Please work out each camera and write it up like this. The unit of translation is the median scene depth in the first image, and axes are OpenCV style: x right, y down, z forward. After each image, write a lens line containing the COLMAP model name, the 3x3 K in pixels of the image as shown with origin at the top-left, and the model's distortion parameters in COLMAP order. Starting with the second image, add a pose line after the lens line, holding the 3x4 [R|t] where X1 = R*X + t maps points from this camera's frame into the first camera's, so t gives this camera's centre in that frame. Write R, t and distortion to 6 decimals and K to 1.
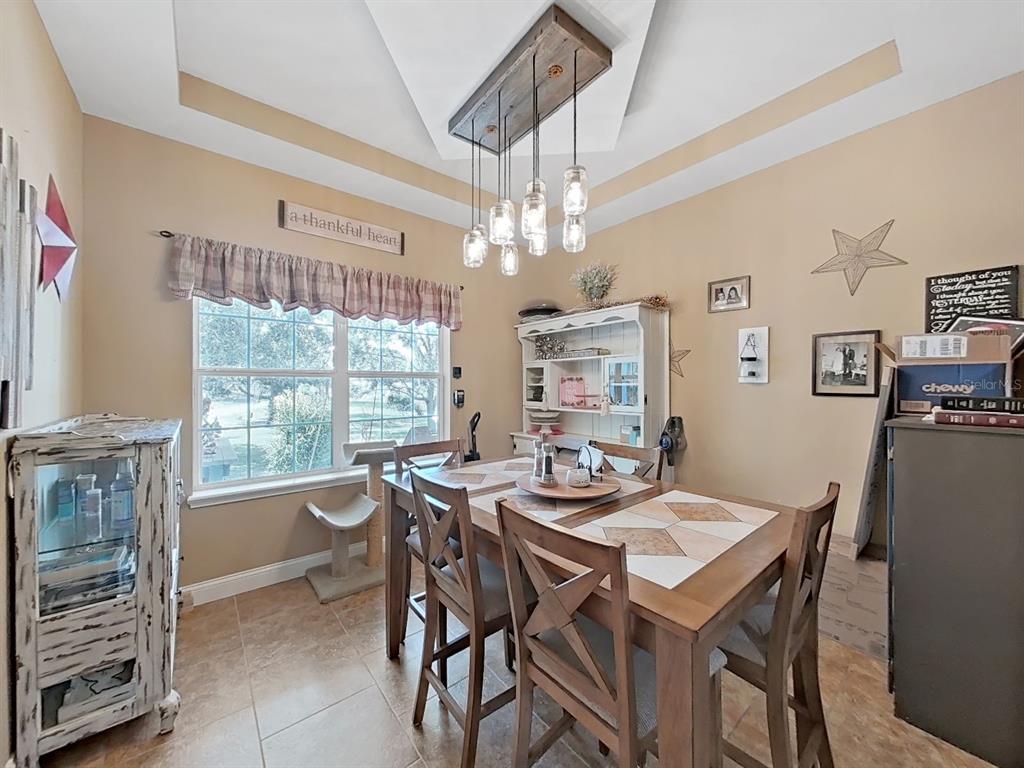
lens RADIAL K [[380.5, 0, 512.0], [0, 380.5, 384.0], [0, 0, 1]] dist [-0.000783, 0.000102]
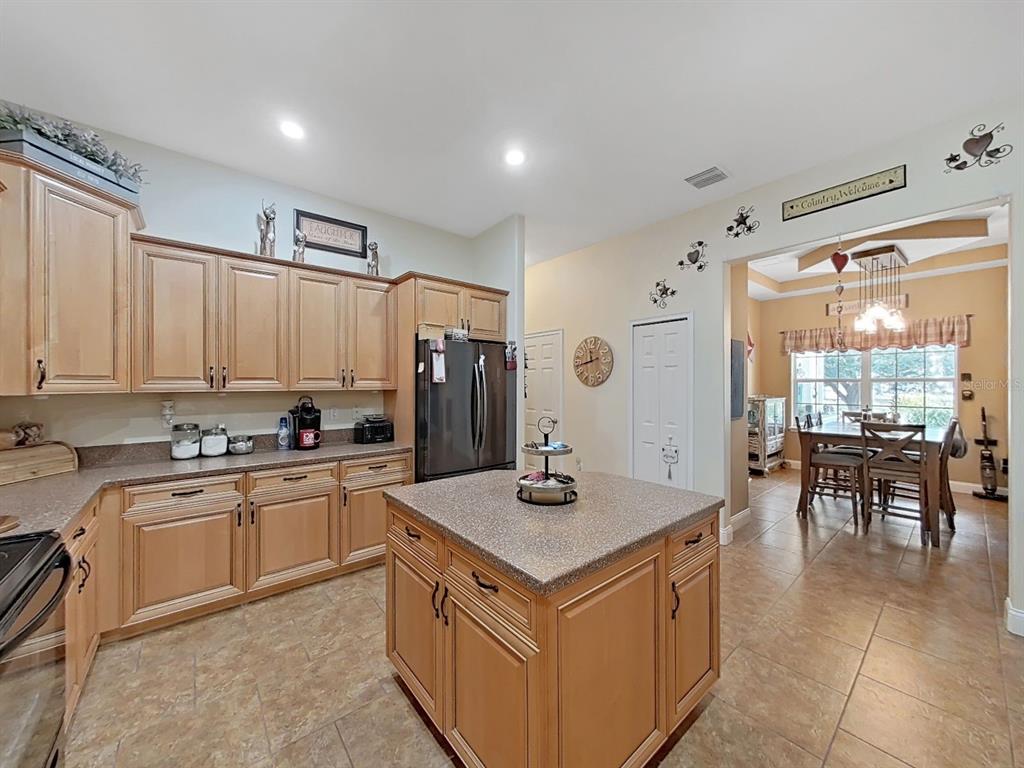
lens RADIAL K [[380.5, 0, 512.0], [0, 380.5, 384.0], [0, 0, 1]] dist [-0.000783, 0.000102]
pose [[0.009235, -0.000272, -0.999957, 1.632355], [0.000659, 1.000000, -0.000266, -0.006643], [0.999957, -0.000657, 0.009235, -0.892158]]
